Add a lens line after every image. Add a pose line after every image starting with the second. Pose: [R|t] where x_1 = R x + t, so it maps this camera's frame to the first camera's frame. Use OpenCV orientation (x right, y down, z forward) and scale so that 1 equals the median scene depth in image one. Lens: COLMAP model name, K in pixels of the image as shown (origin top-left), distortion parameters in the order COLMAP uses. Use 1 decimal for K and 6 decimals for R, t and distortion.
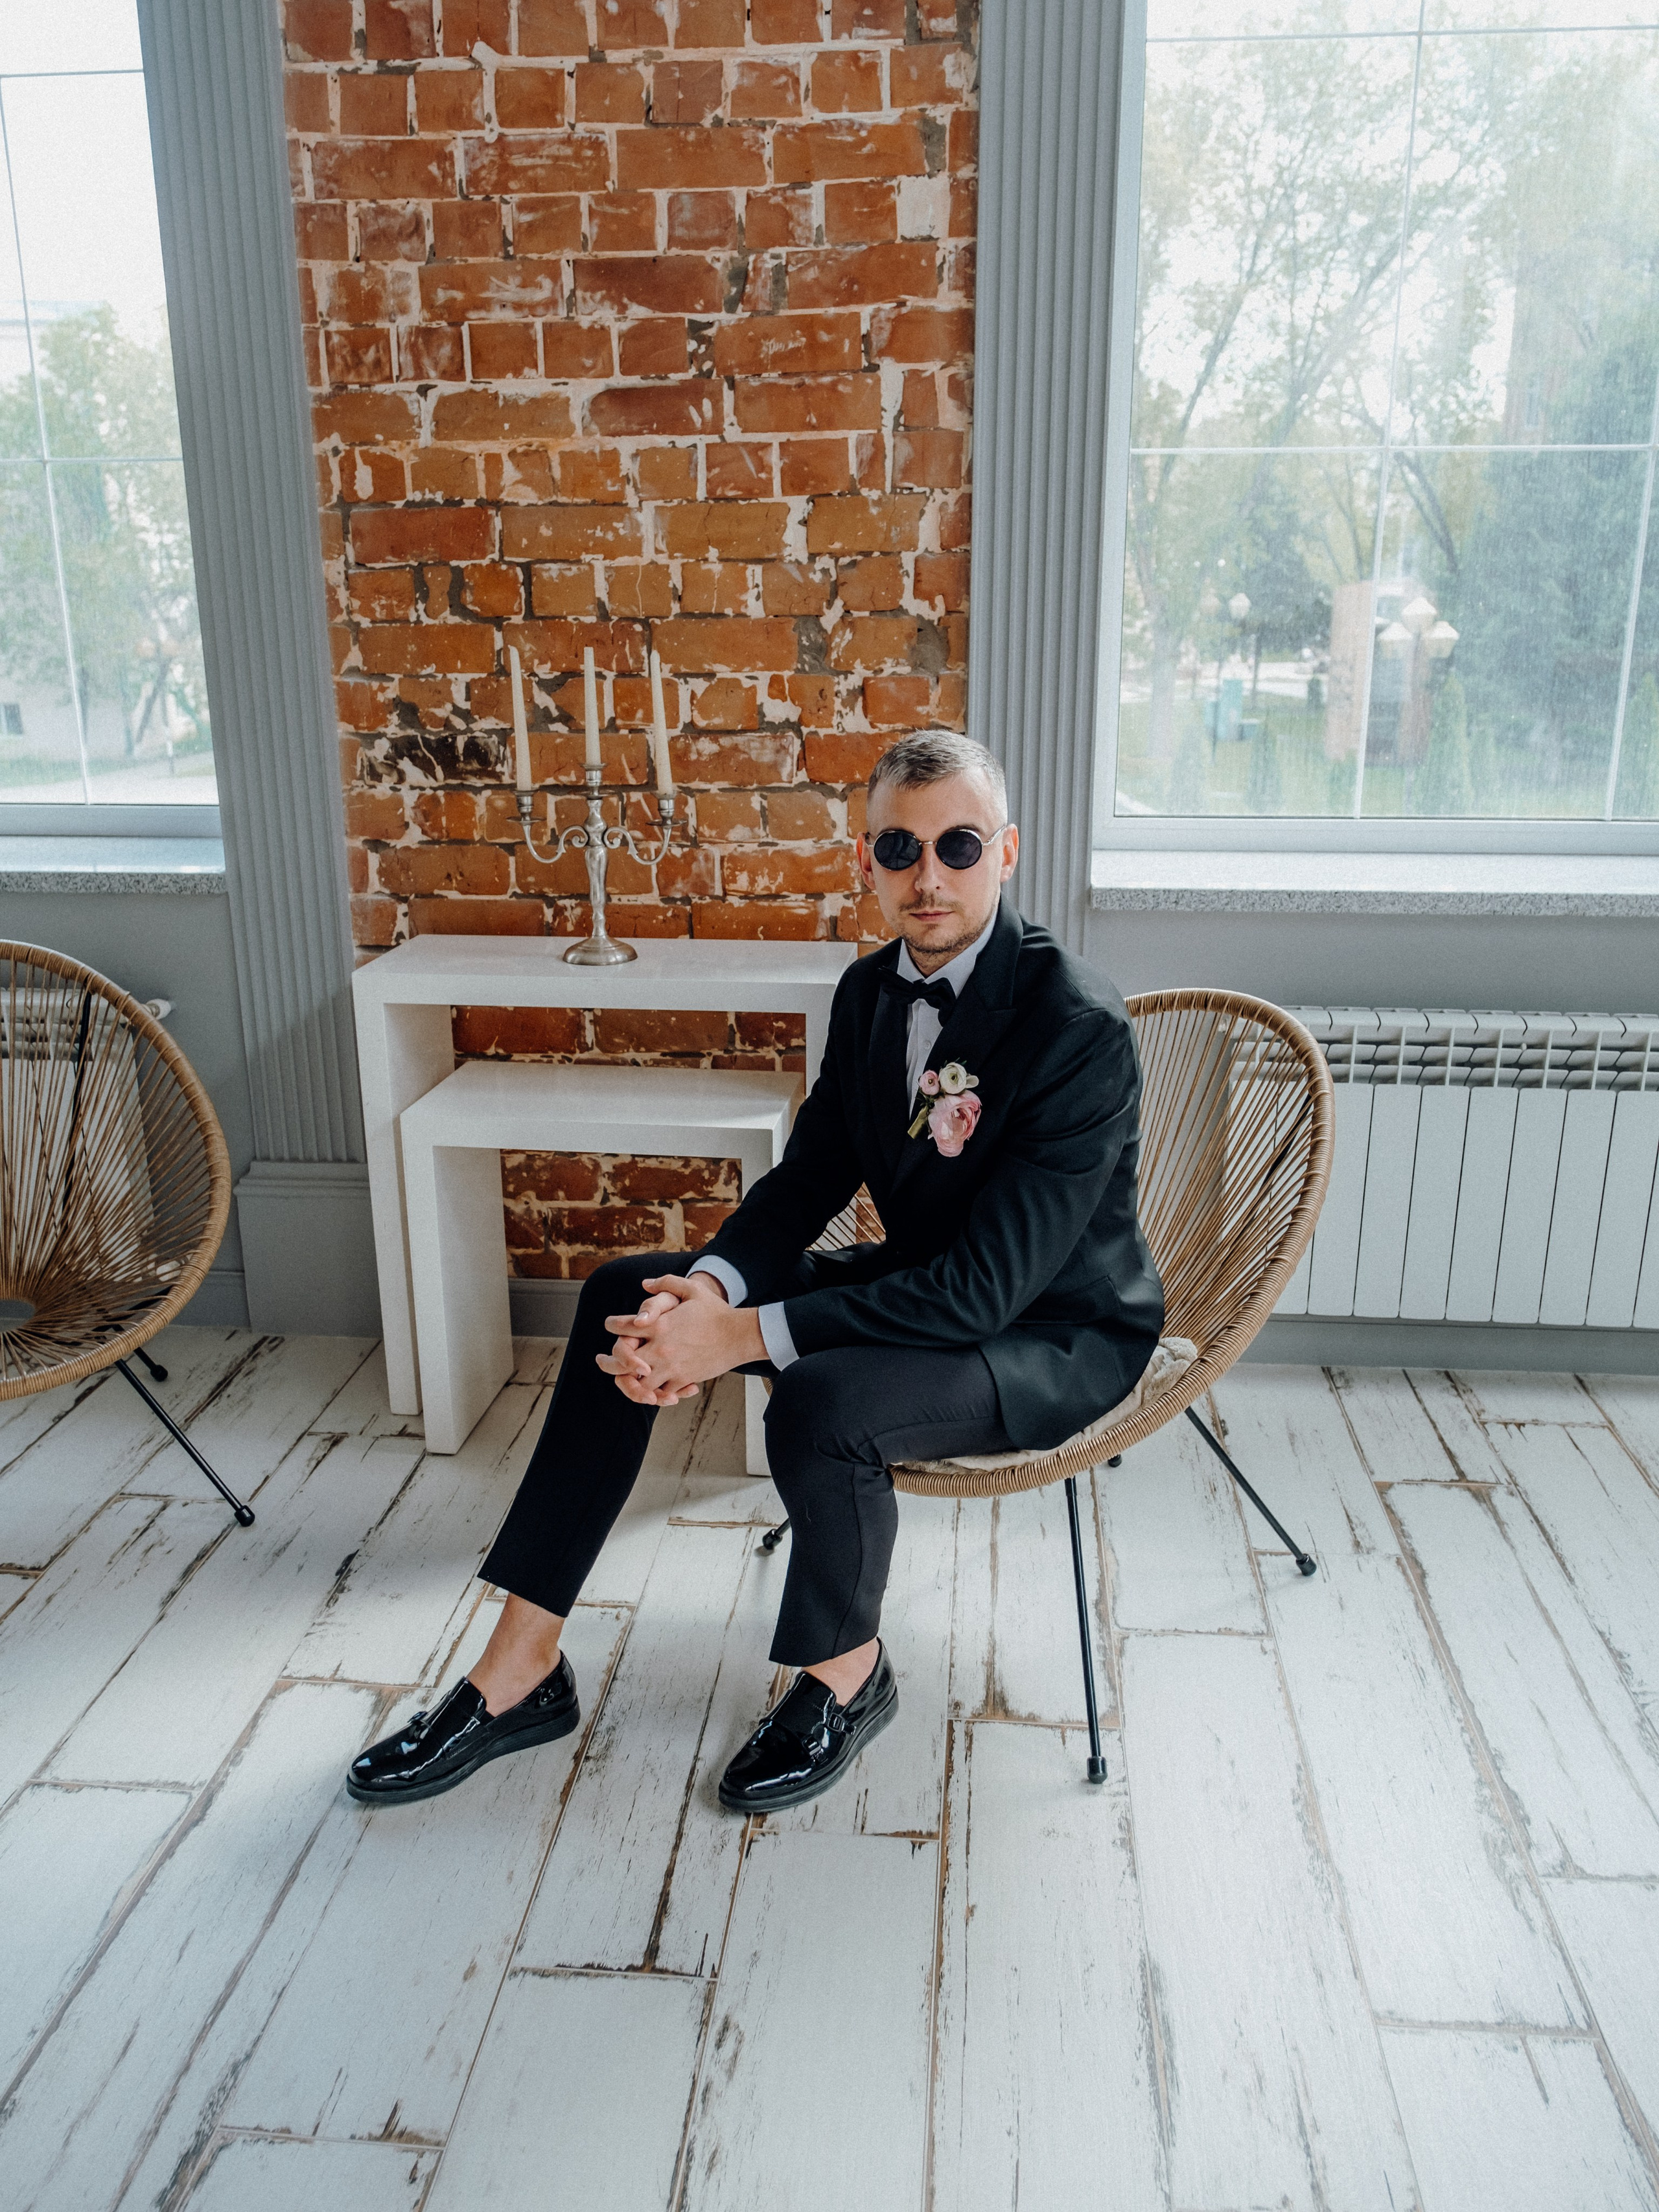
lens RADIAL K [[1716.7, 0, 829.5], [0, 1716.7, 1106.0], [0, 0, 1]] dist [-0.005161, 0.014031]
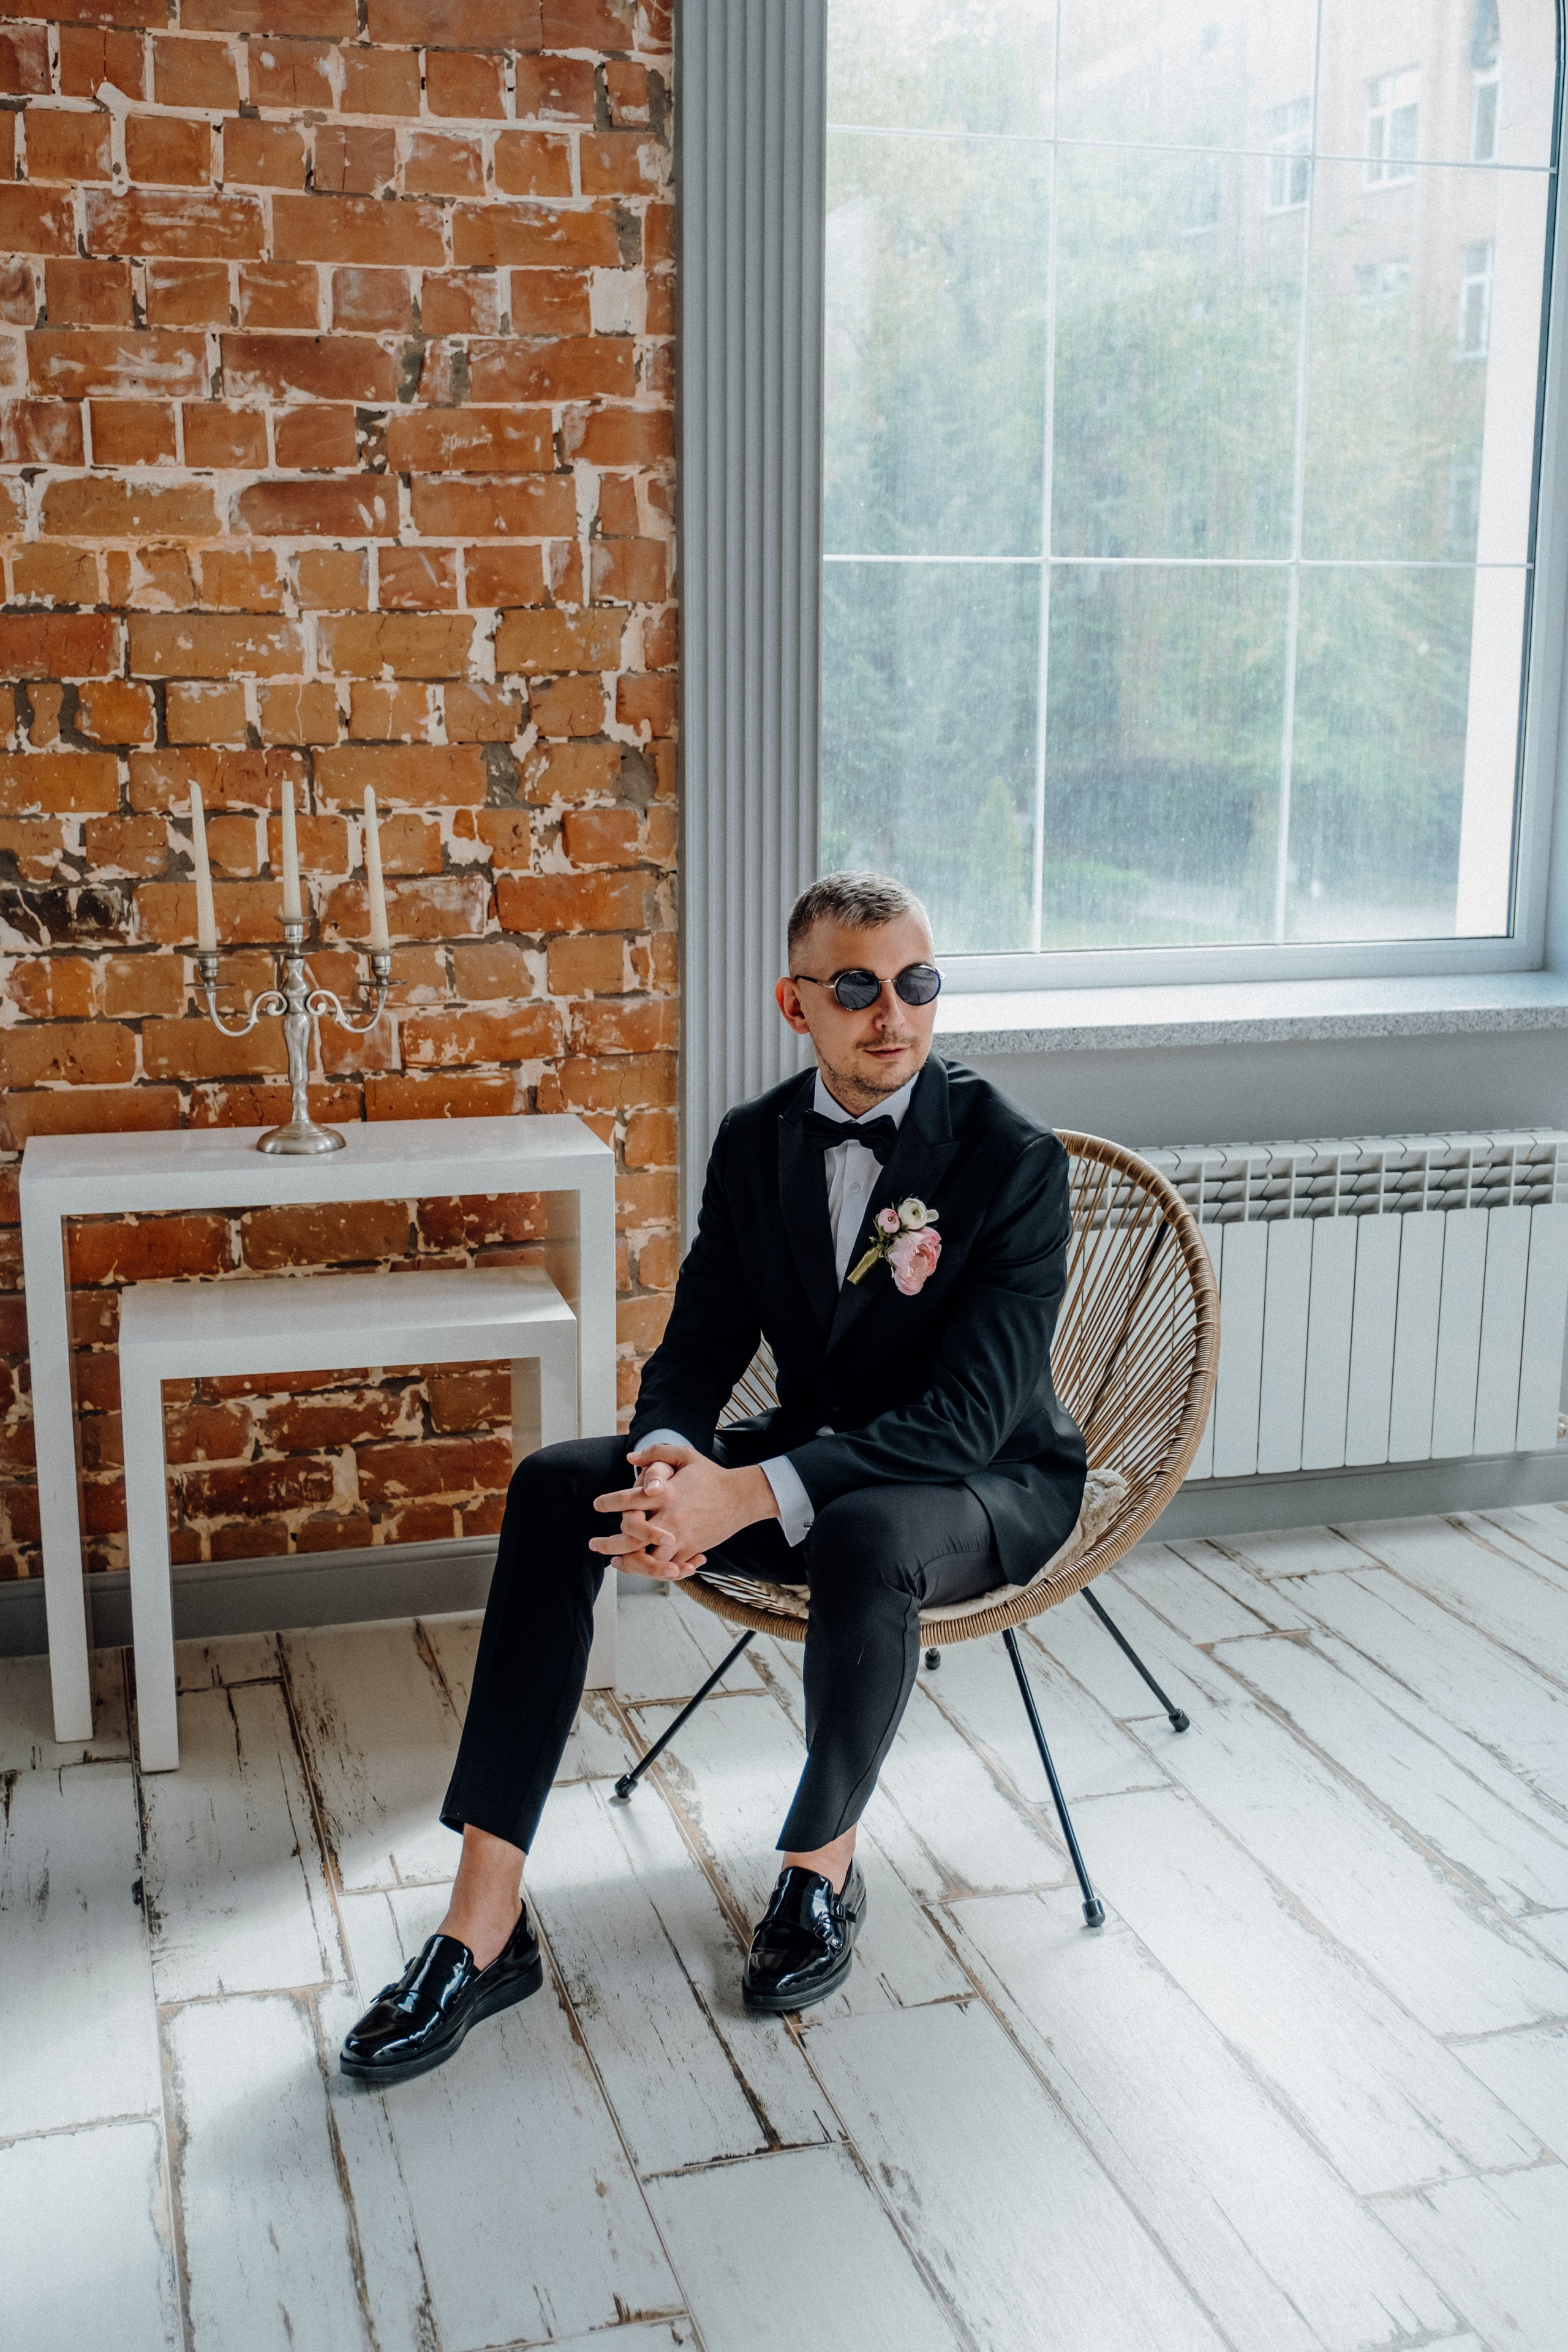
lens RADIAL K [[2551.1, 0, 783.8], [0, 2551.1, 1220.7], [0, 0, 1]] dist [0.050815, -0.075870]
pose [[0.932059, -0.072969, 0.354881, -0.363476], [0.099888, 0.993301, -0.058107, 0.045951], [-0.348264, 0.089607, 0.933104, -0.243327]]
